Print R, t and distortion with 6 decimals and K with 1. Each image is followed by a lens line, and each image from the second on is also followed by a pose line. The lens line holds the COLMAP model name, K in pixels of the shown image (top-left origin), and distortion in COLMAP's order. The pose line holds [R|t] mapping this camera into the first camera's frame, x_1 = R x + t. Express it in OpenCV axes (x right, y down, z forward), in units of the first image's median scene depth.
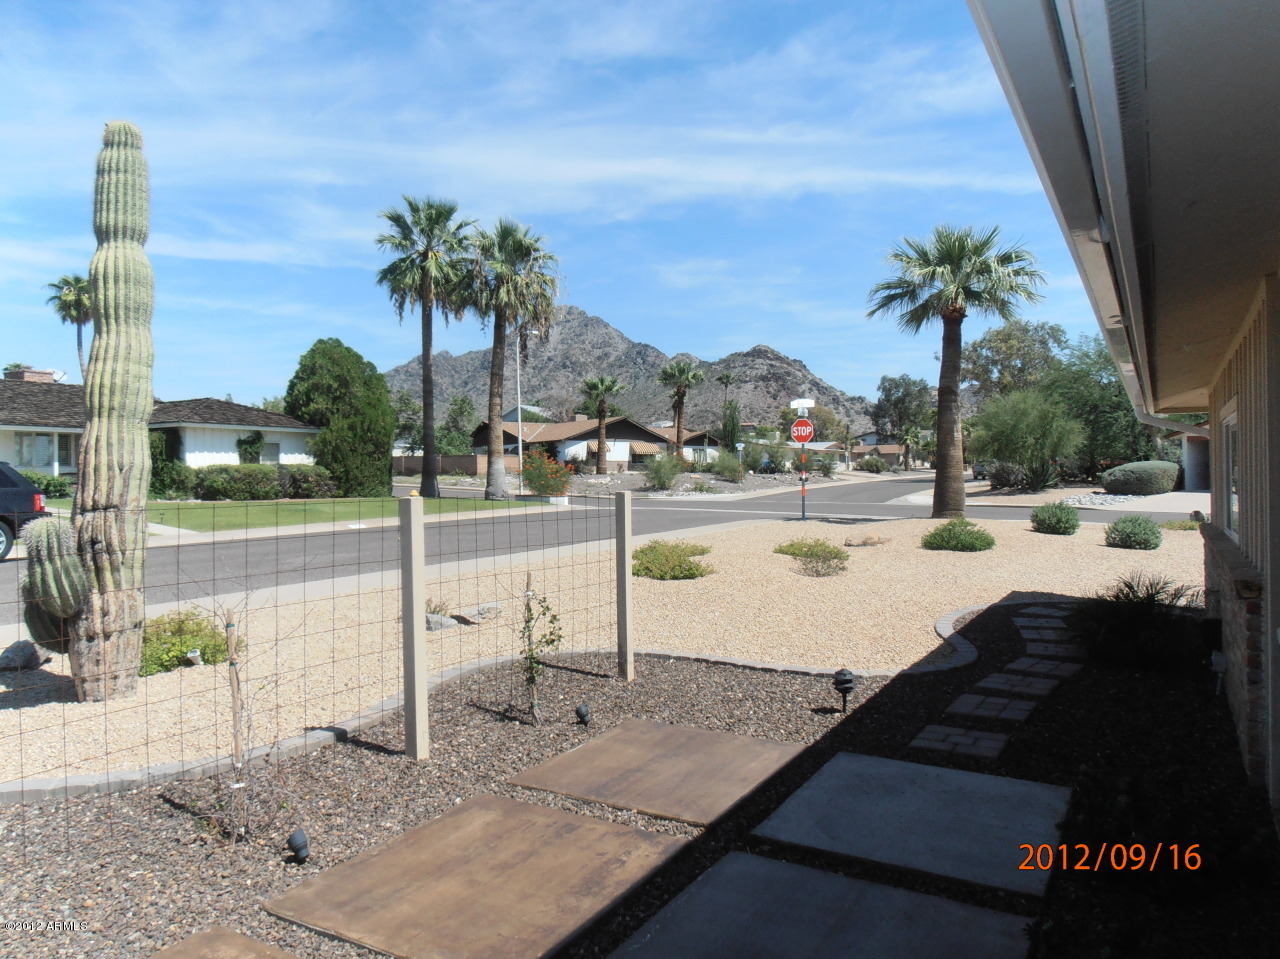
lens RADIAL K [[903.6, 0, 643.2], [0, 903.6, 479.3], [0, 0, 1]] dist [-0.013103, 0.010451]
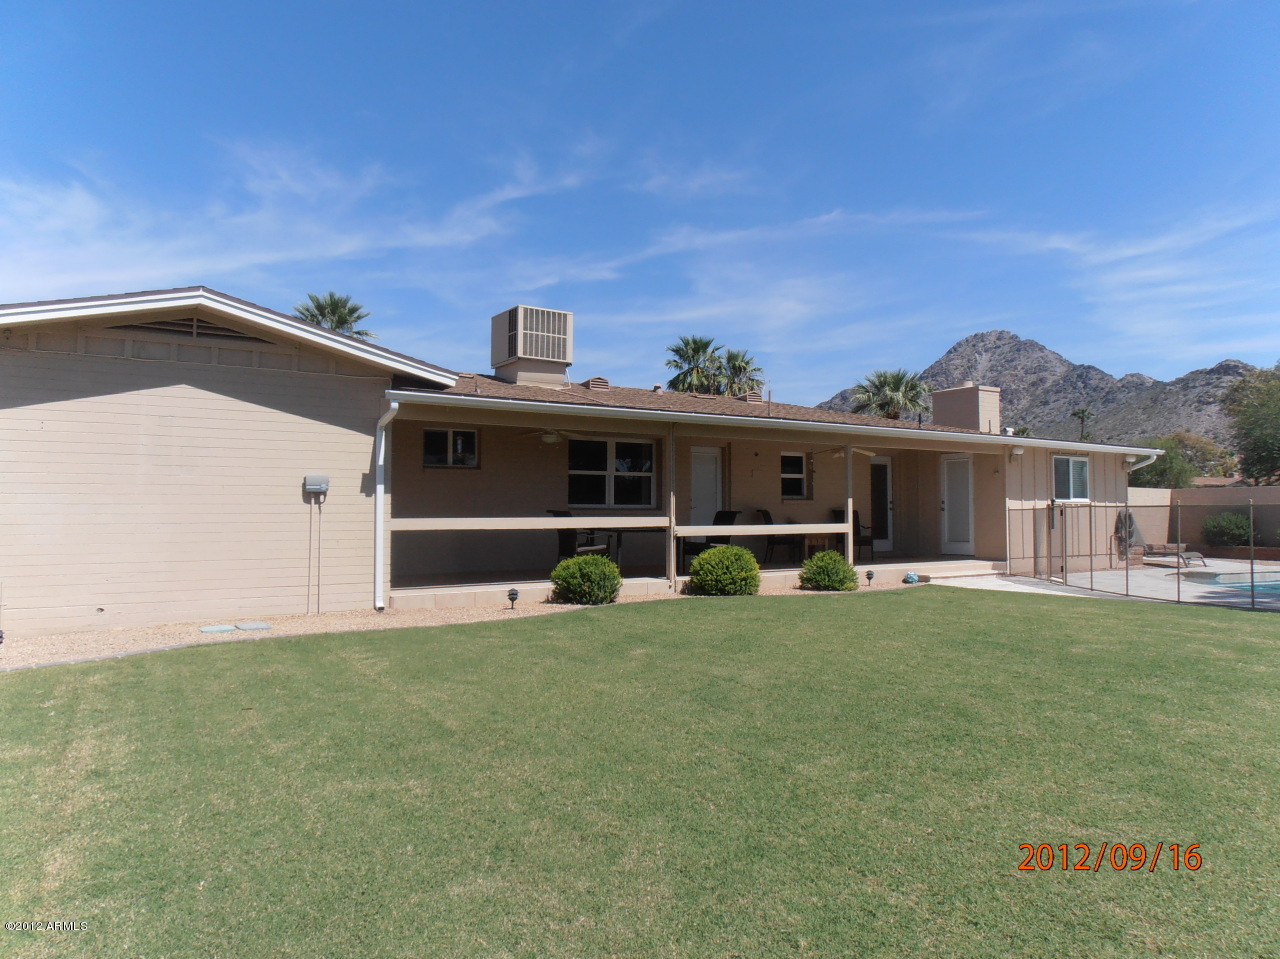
lens RADIAL K [[903.6, 0, 643.2], [0, 903.6, 479.3], [0, 0, 1]] dist [-0.013103, 0.010451]
pose [[0.892630, -0.010472, -0.450668, 0.406512], [-0.006354, 0.999339, -0.035805, 0.010401], [0.450745, 0.034824, 0.891973, -0.493020]]
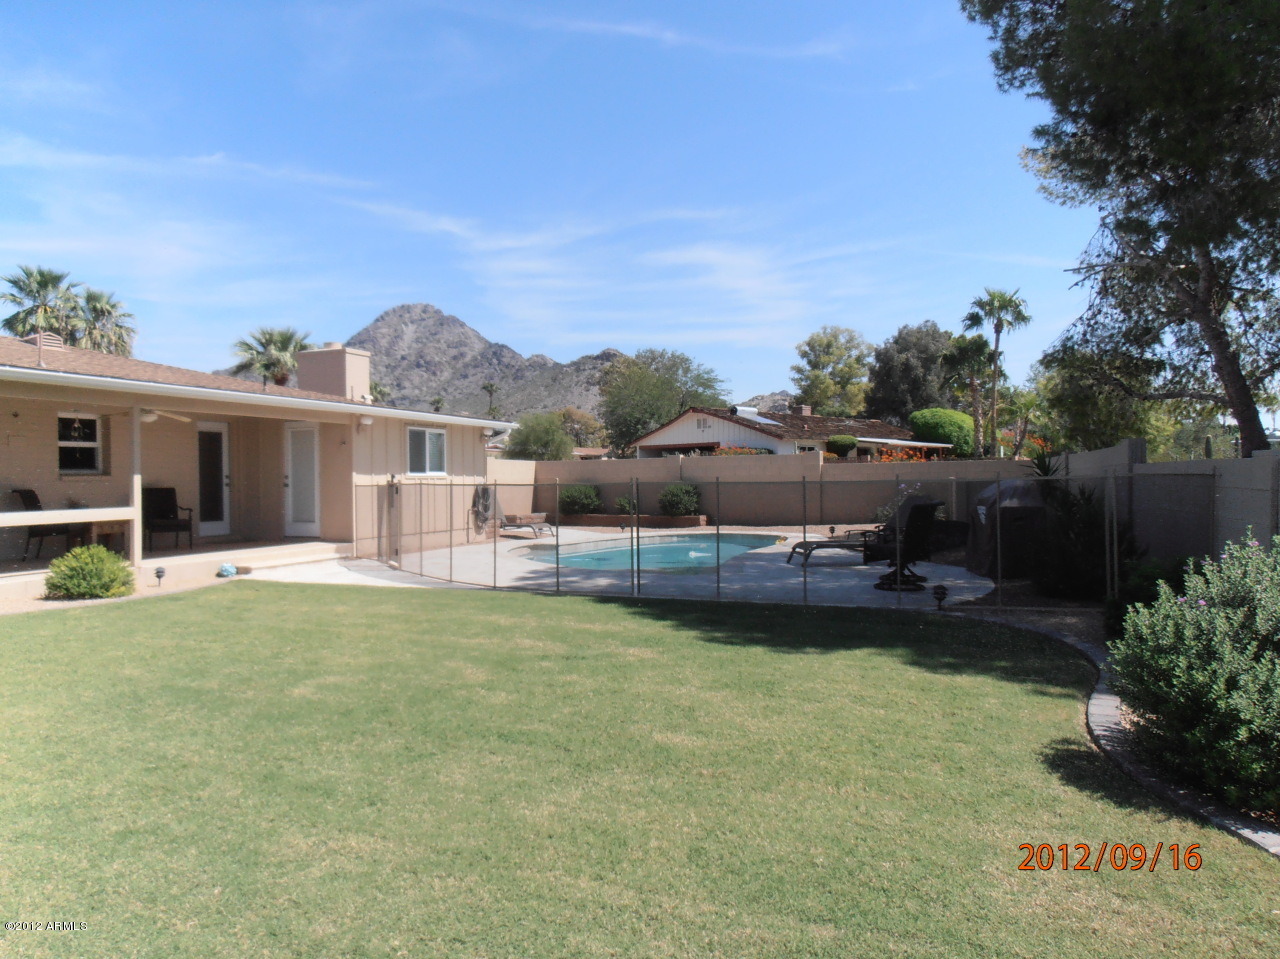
lens RADIAL K [[903.6, 0, 643.2], [0, 903.6, 479.3], [0, 0, 1]] dist [-0.013103, 0.010451]
pose [[0.989217, -0.001542, 0.146448, 0.433054], [0.001669, 0.999998, -0.000742, 0.006295], [-0.146447, 0.000979, 0.989218, -0.434080]]
